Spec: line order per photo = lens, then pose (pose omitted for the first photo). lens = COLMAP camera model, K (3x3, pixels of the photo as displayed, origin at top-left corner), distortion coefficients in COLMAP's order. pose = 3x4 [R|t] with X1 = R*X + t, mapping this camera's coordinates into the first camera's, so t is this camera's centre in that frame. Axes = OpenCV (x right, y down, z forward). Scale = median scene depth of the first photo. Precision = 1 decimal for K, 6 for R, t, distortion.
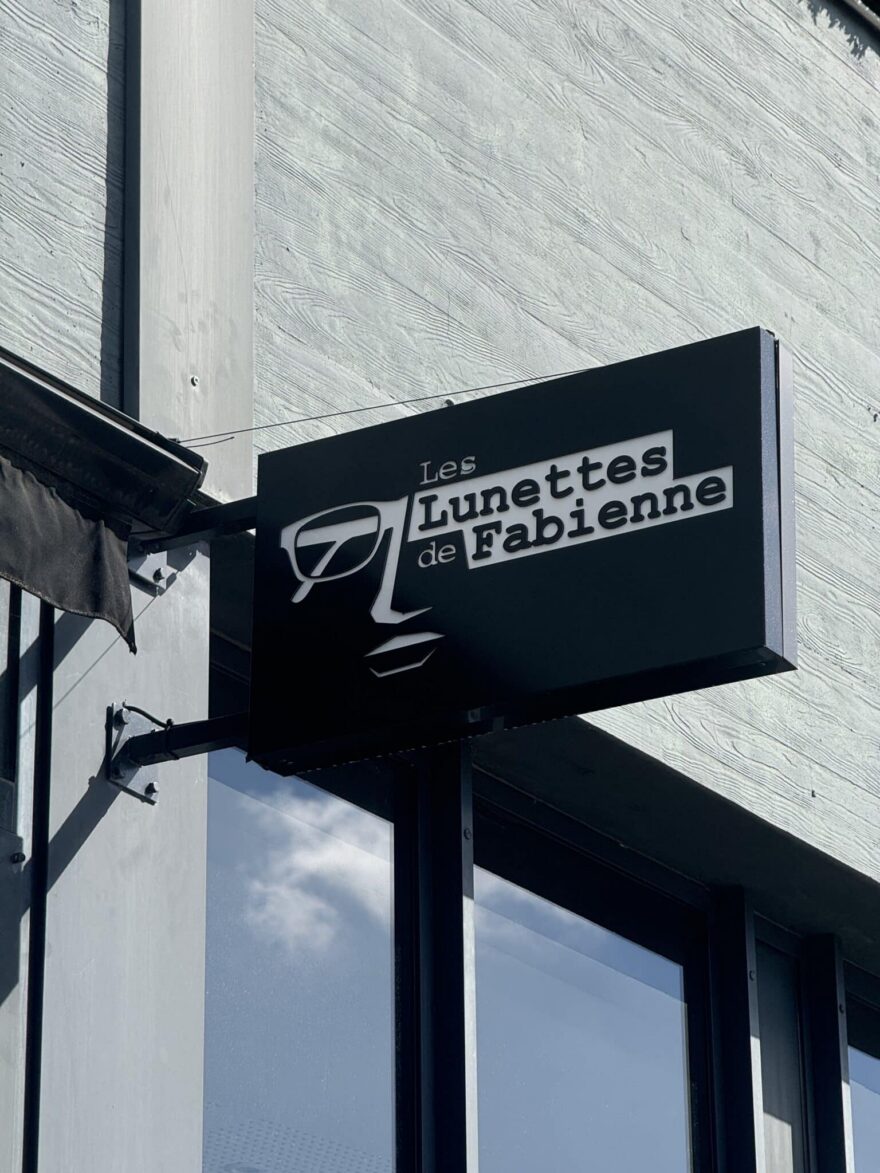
lens RADIAL K [[4112.3, 0, 440.0], [0, 4112.3, 586.5], [0, 0, 1]] dist [0.042837, 1.617853]
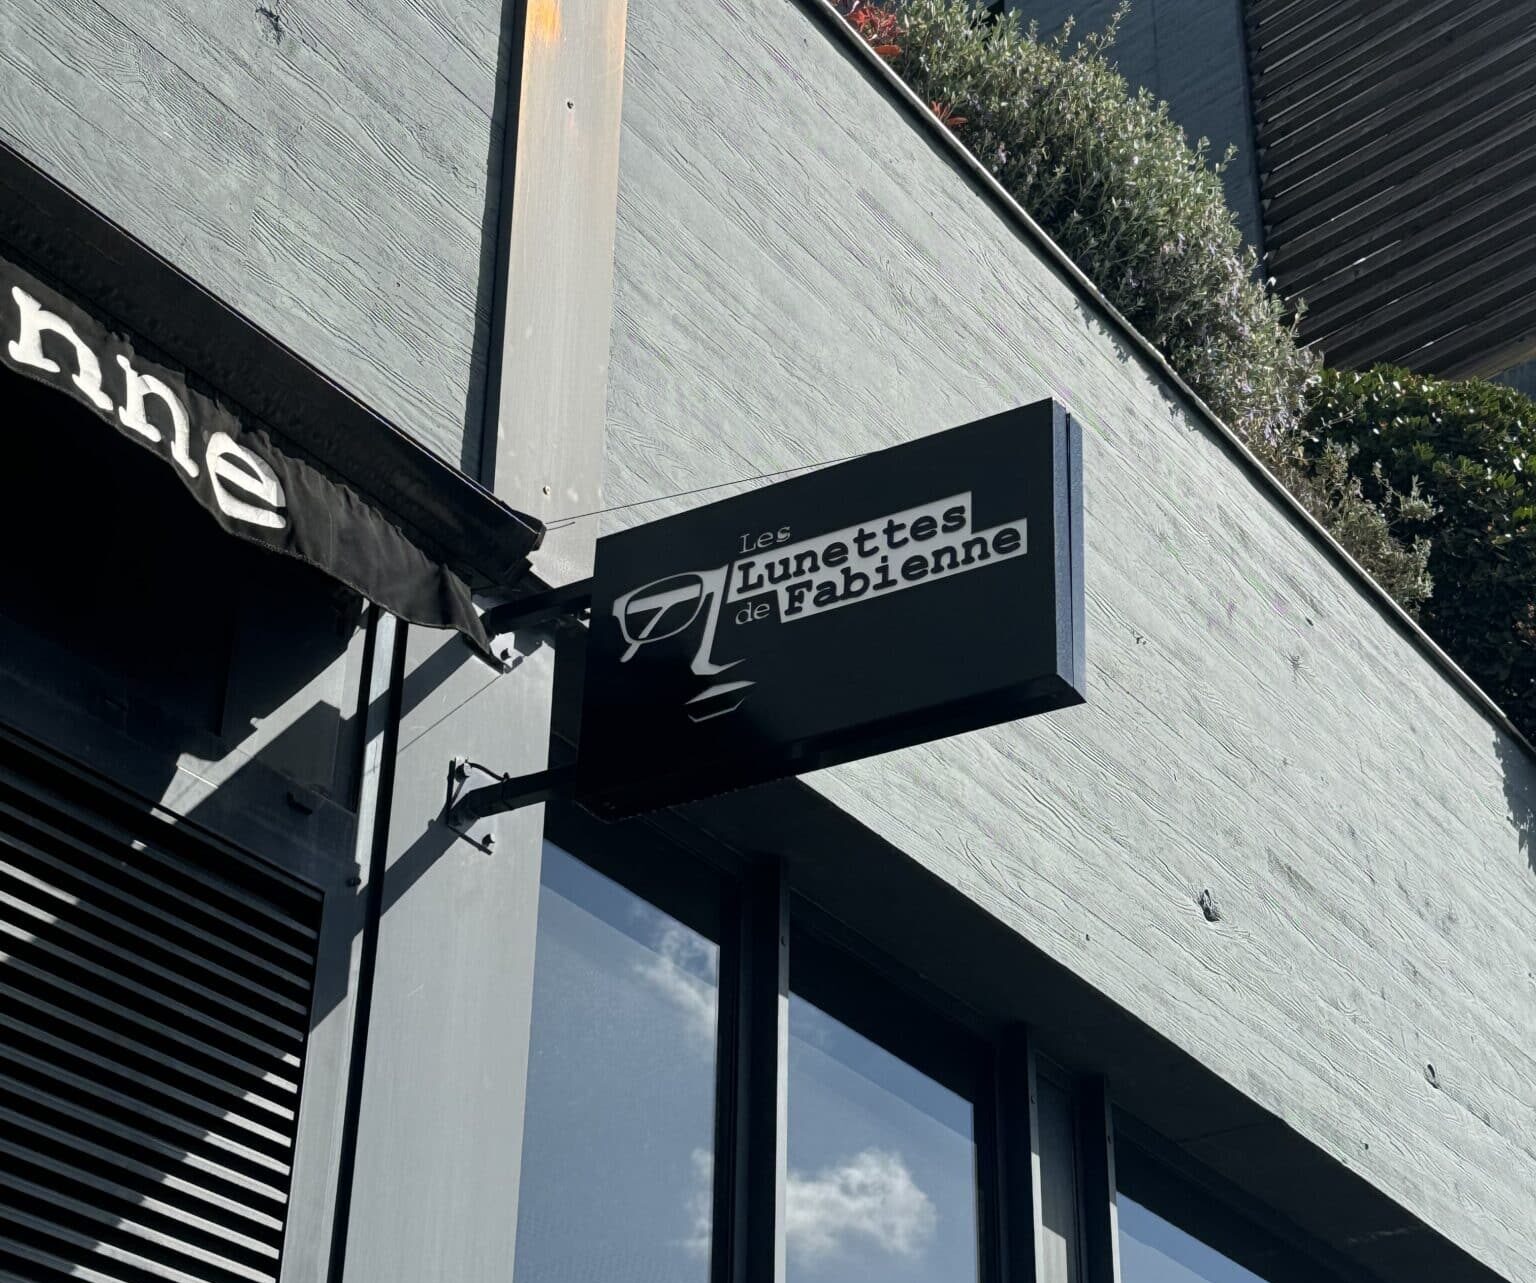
lens RADIAL K [[2549.8, 0, 747.9], [0, 2549.8, 640.2], [0, 0, 1]] dist [0.043682, 0.089815]
pose [[0.999312, 0.021489, -0.030231, 0.018215], [-0.026417, 0.984491, -0.173433, 0.114558], [0.026035, 0.174113, 0.984382, 0.331785]]
